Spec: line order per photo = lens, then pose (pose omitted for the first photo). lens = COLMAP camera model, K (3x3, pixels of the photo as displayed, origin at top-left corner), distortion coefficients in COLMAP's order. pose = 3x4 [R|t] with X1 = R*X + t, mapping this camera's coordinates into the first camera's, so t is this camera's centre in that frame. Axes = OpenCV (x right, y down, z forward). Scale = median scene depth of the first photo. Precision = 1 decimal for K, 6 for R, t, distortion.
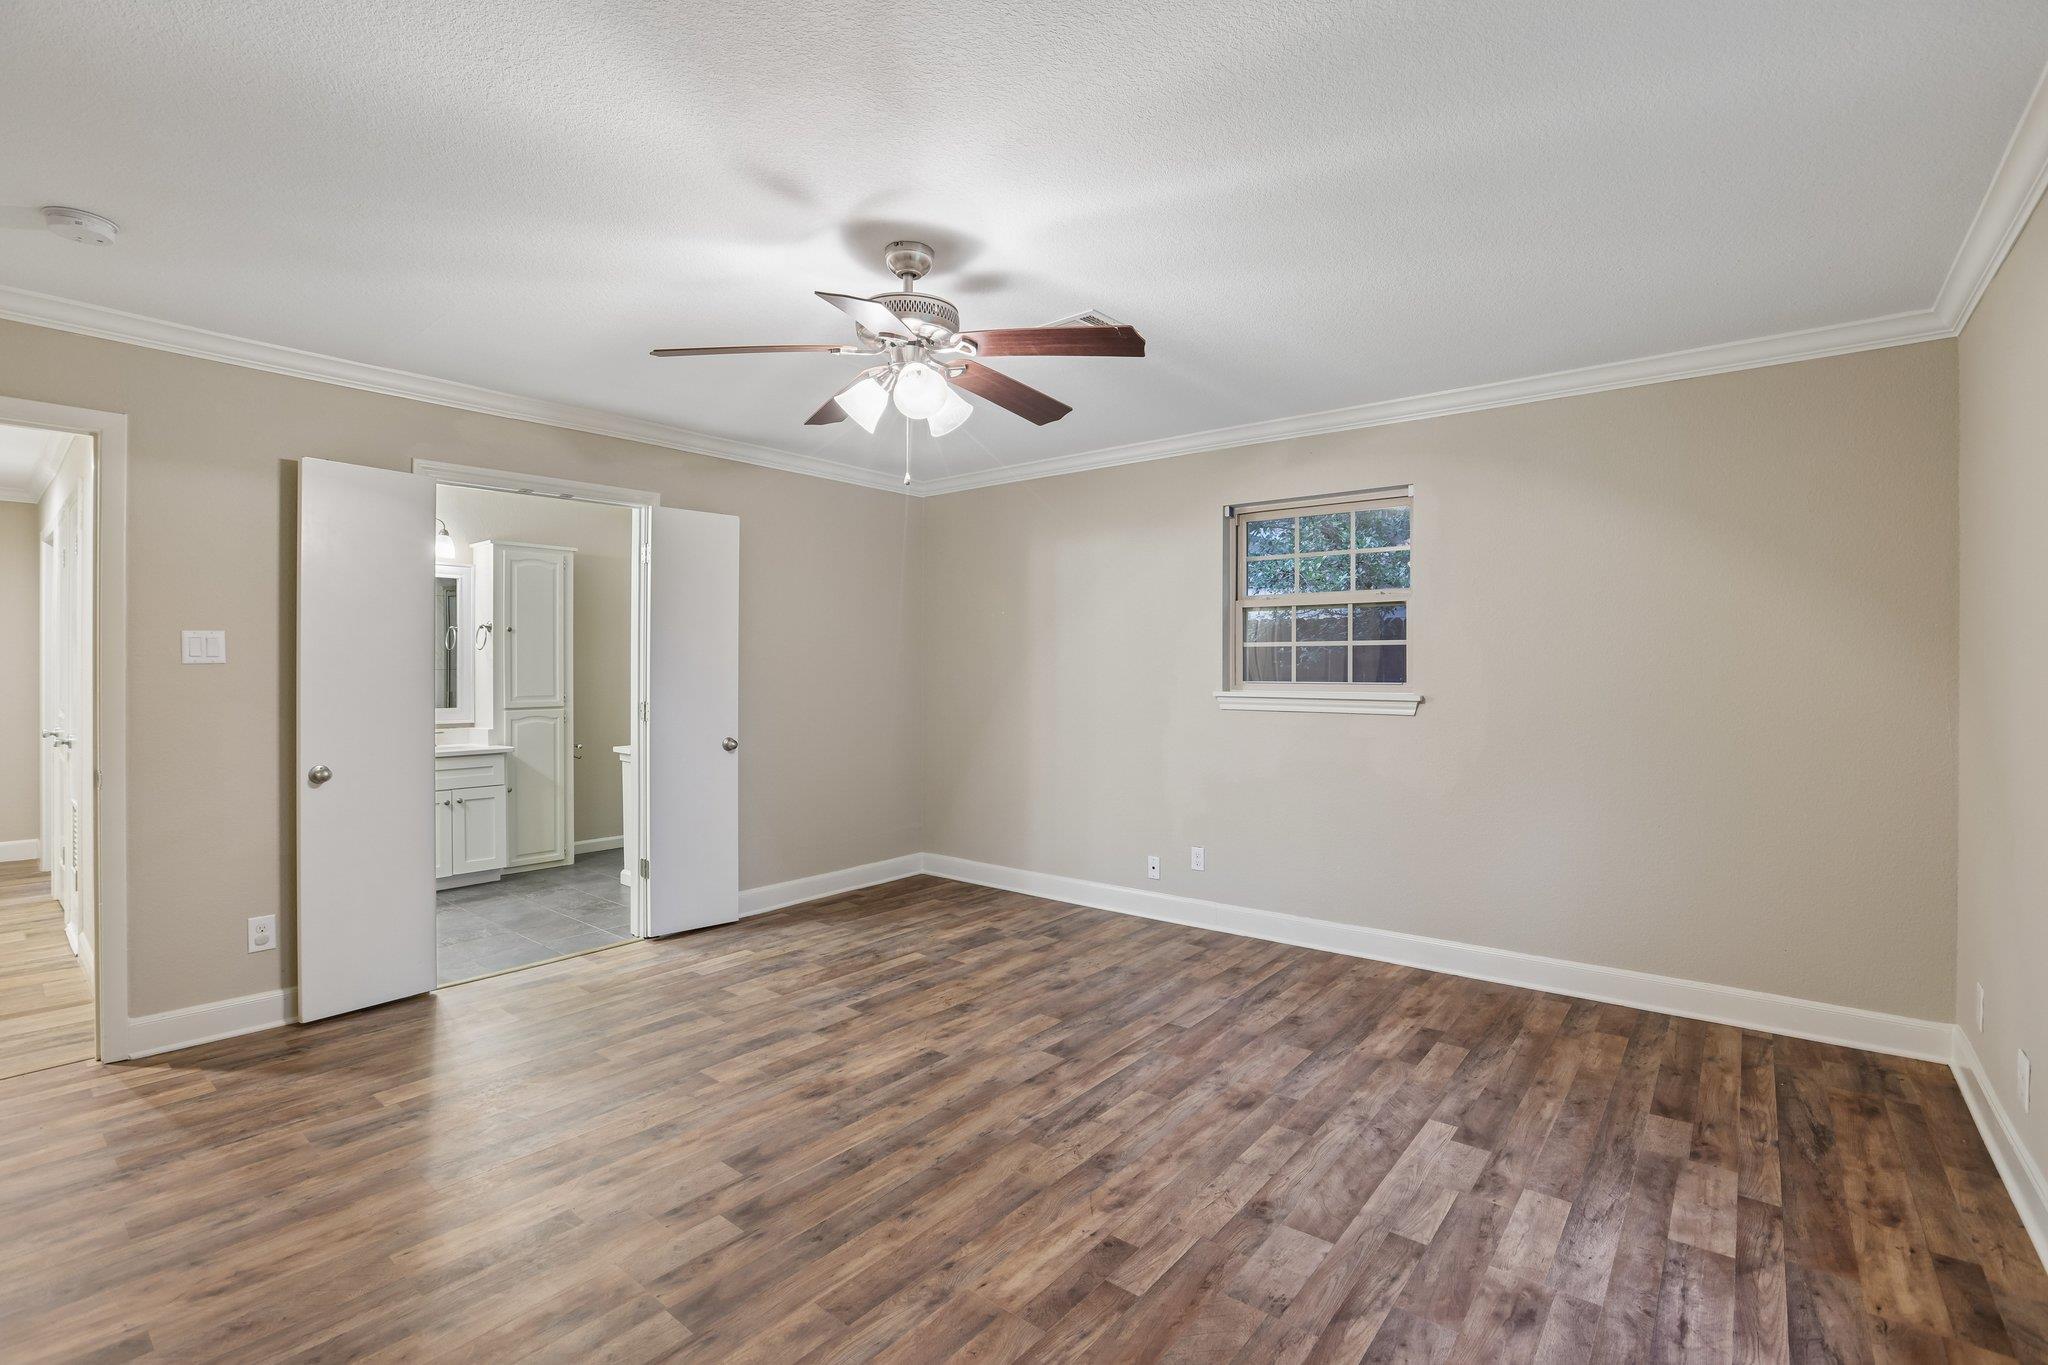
lens RADIAL K [[923.5, 0, 1027.0], [0, 923.5, 673.8], [0, 0, 1]] dist [-0.061665, 0.024447]
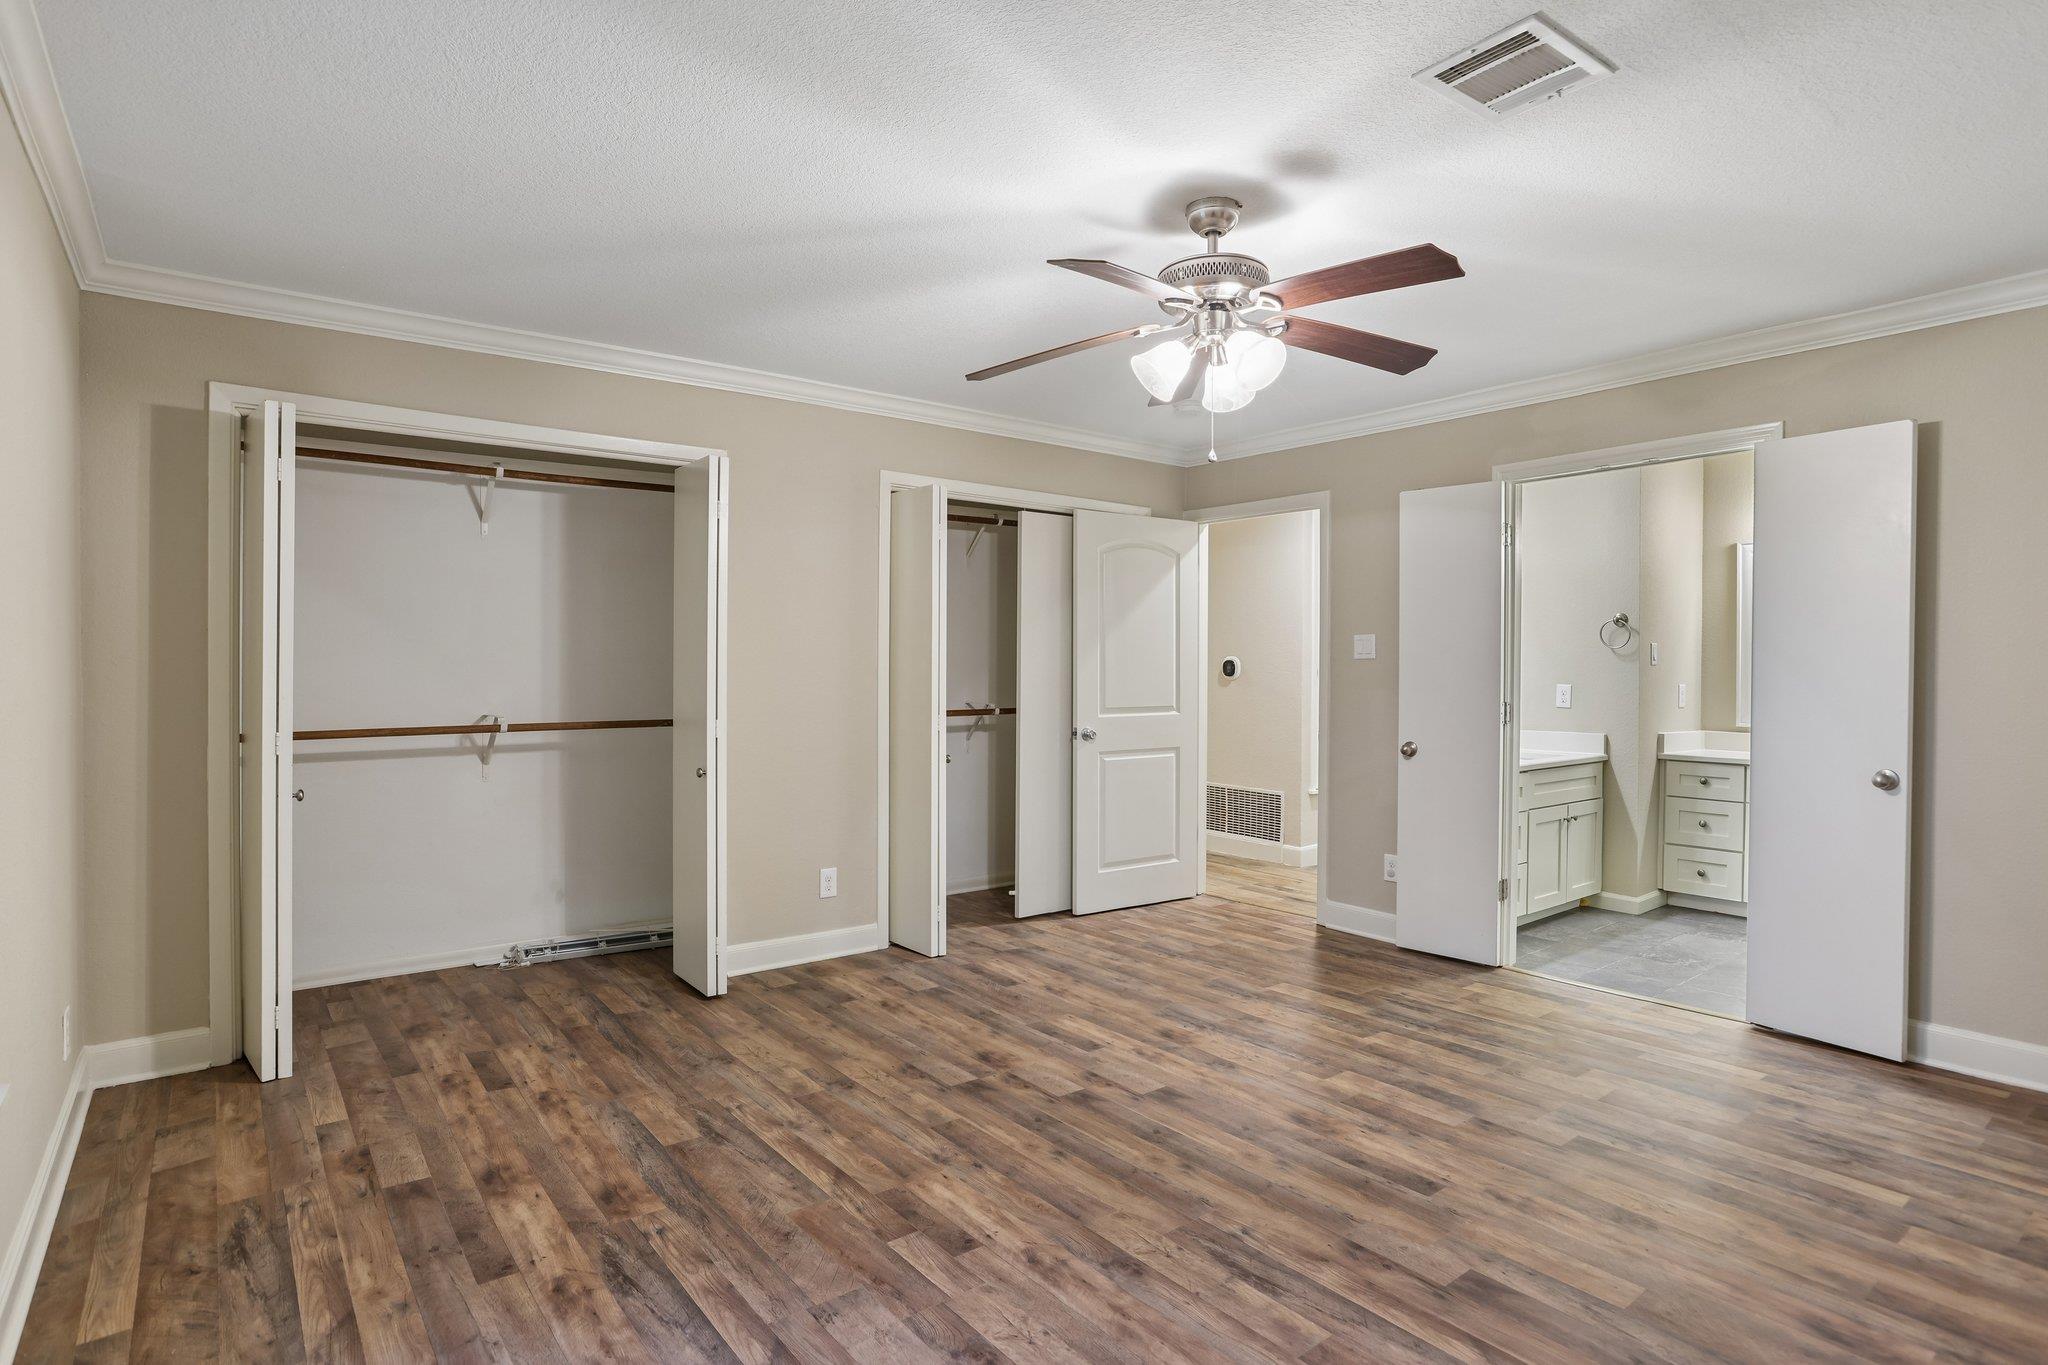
lens RADIAL K [[1056.6, 0, 1022.3], [0, 1056.6, 656.1], [0, 0, 1]] dist [-0.060617, 0.034884]
pose [[-0.224855, -0.008883, -0.974352, 0.851646], [-0.005736, 0.999953, -0.007793, -0.002405], [0.974375, 0.003836, -0.224895, 0.934626]]
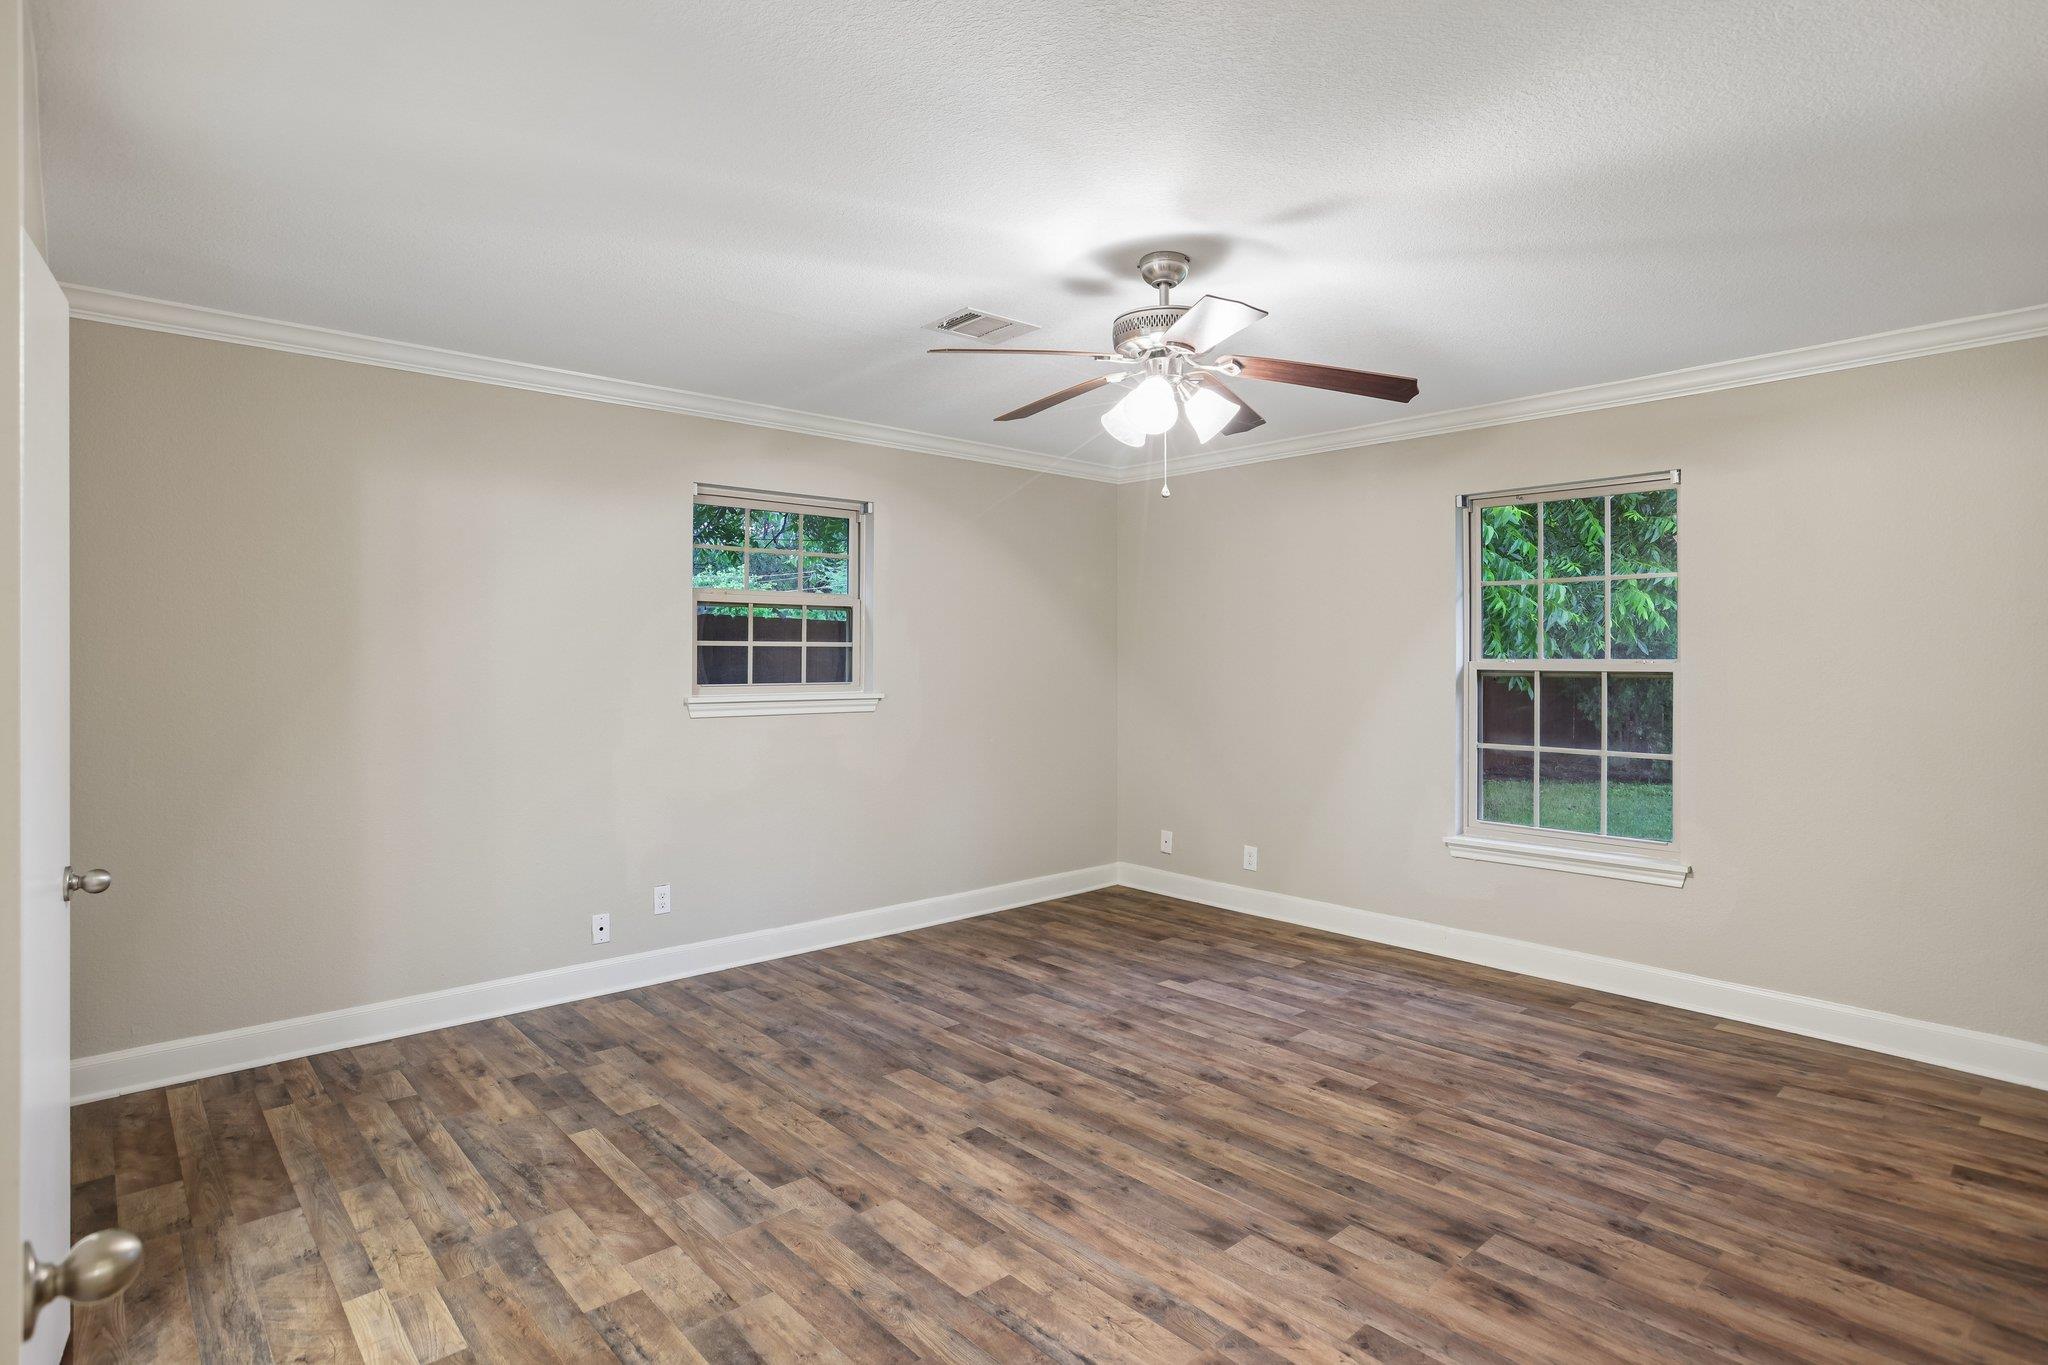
lens RADIAL K [[1056.6, 0, 1022.3], [0, 1056.6, 656.1], [0, 0, 1]] dist [-0.060617, 0.034884]
pose [[0.154791, -0.004007, 0.987939, -1.137744], [0.002543, 0.999990, 0.003658, -0.035916], [-0.987944, 0.001946, 0.154800, 0.864964]]
